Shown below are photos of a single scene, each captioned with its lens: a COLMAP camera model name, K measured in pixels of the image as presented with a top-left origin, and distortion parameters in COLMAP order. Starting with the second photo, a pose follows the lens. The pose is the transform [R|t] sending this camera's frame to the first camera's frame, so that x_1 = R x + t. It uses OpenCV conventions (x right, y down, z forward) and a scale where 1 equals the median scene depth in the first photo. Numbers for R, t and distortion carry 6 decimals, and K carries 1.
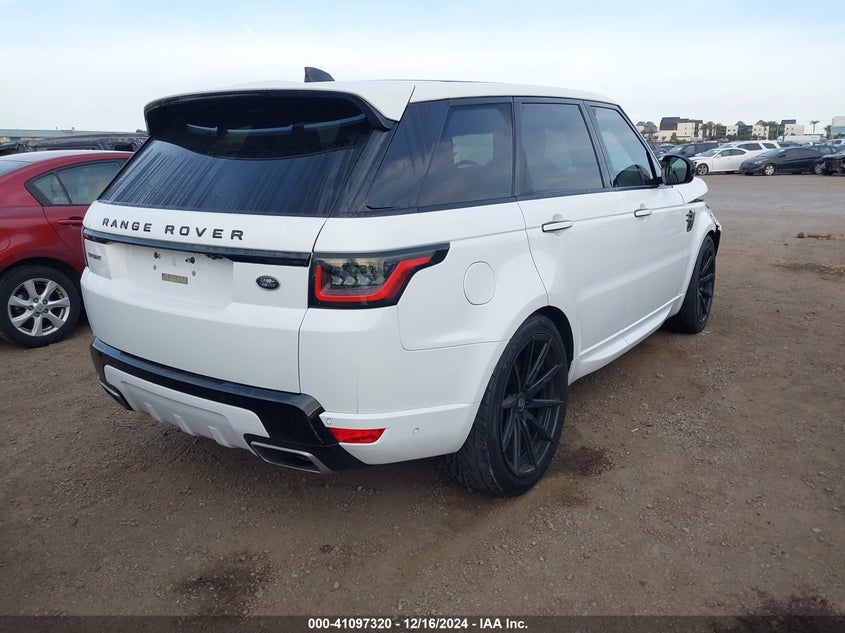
lens RADIAL K [[680.2, 0, 426.3], [0, 680.2, 311.4], [0, 0, 1]] dist [0.006116, 0.001033]
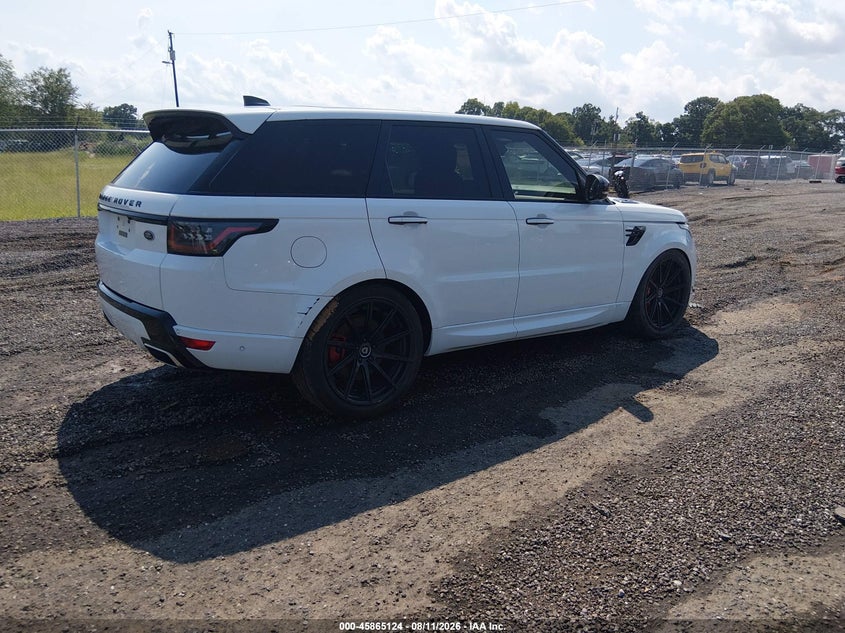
lens RADIAL K [[681.3, 0, 412.0], [0, 681.3, 314.5], [0, 0, 1]] dist [0.003167, -0.001310]
pose [[0.955219, 0.097878, -0.279243, 0.702350], [-0.105316, 0.994370, -0.011720, 0.081832], [0.276524, 0.040604, 0.960149, -0.276083]]
